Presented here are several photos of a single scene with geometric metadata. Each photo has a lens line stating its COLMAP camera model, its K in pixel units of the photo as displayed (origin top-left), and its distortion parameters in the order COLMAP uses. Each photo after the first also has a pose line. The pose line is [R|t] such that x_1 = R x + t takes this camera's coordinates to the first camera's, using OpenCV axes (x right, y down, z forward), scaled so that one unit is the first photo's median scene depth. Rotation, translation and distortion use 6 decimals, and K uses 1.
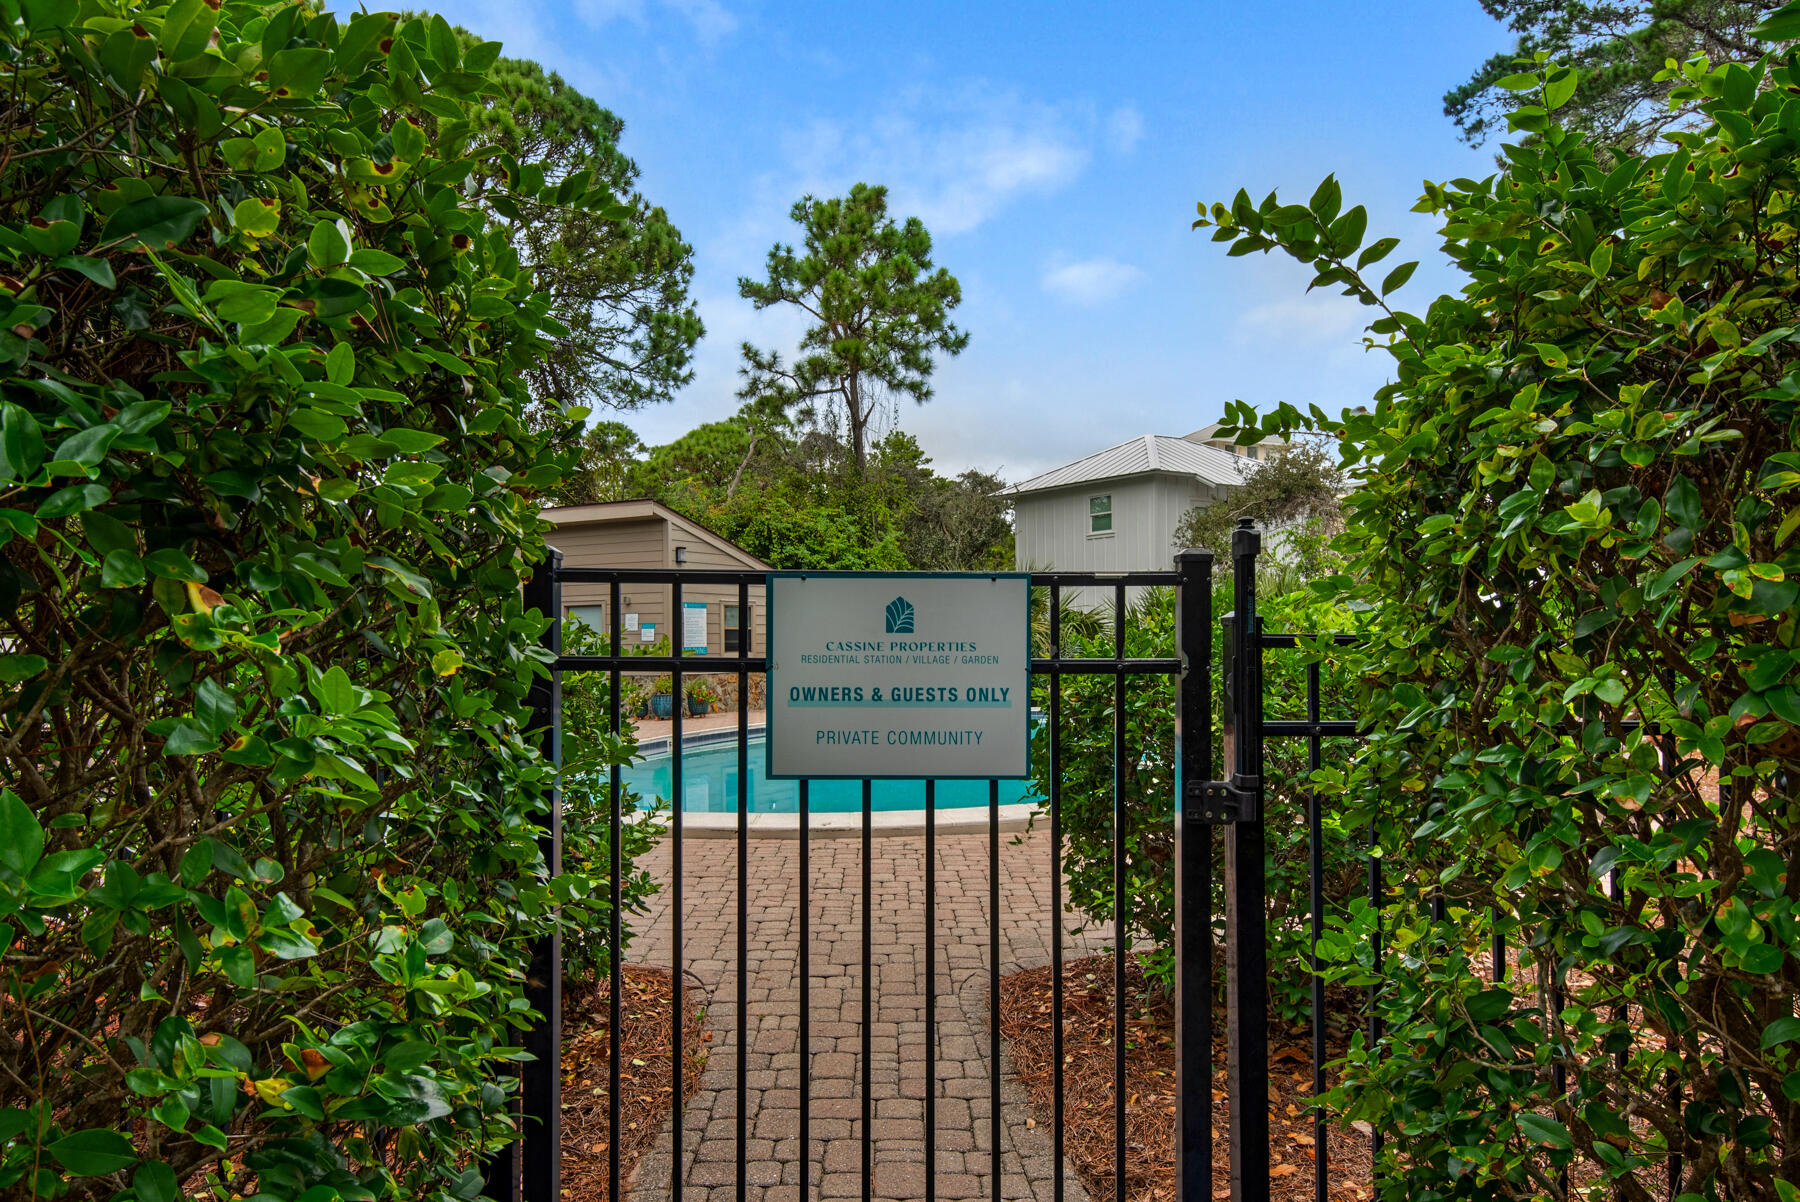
lens RADIAL K [[1143.6, 0, 919.6], [0, 1143.6, 646.4], [0, 0, 1]] dist [-0.022085, 0.000256]
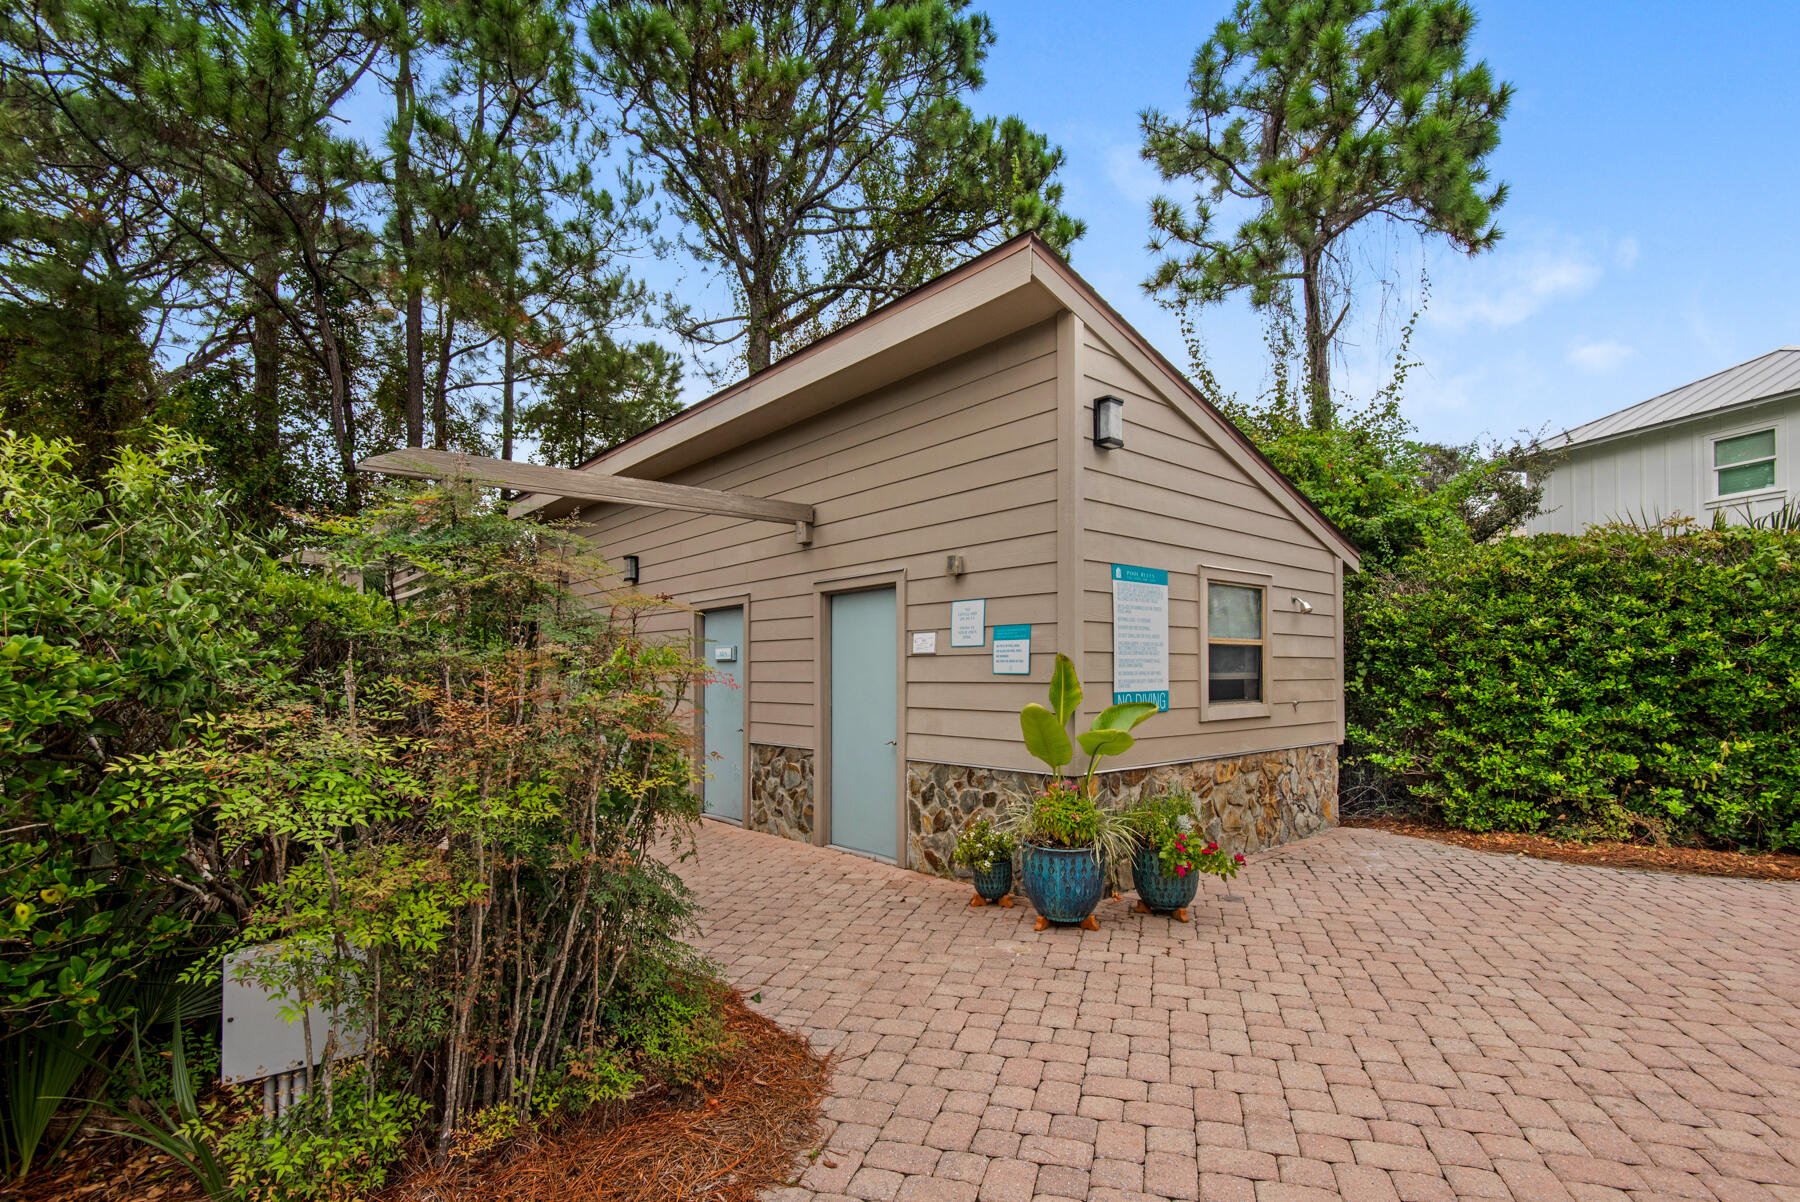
lens RADIAL K [[828.5, 0, 920.2], [0, 828.5, 662.0], [0, 0, 1]] dist [0.003093, -0.004480]
pose [[0.946439, 0.001626, -0.322878, -0.123557], [-0.006337, 0.999888, -0.013540, -0.003339], [0.322820, 0.014861, 0.946344, 0.508613]]
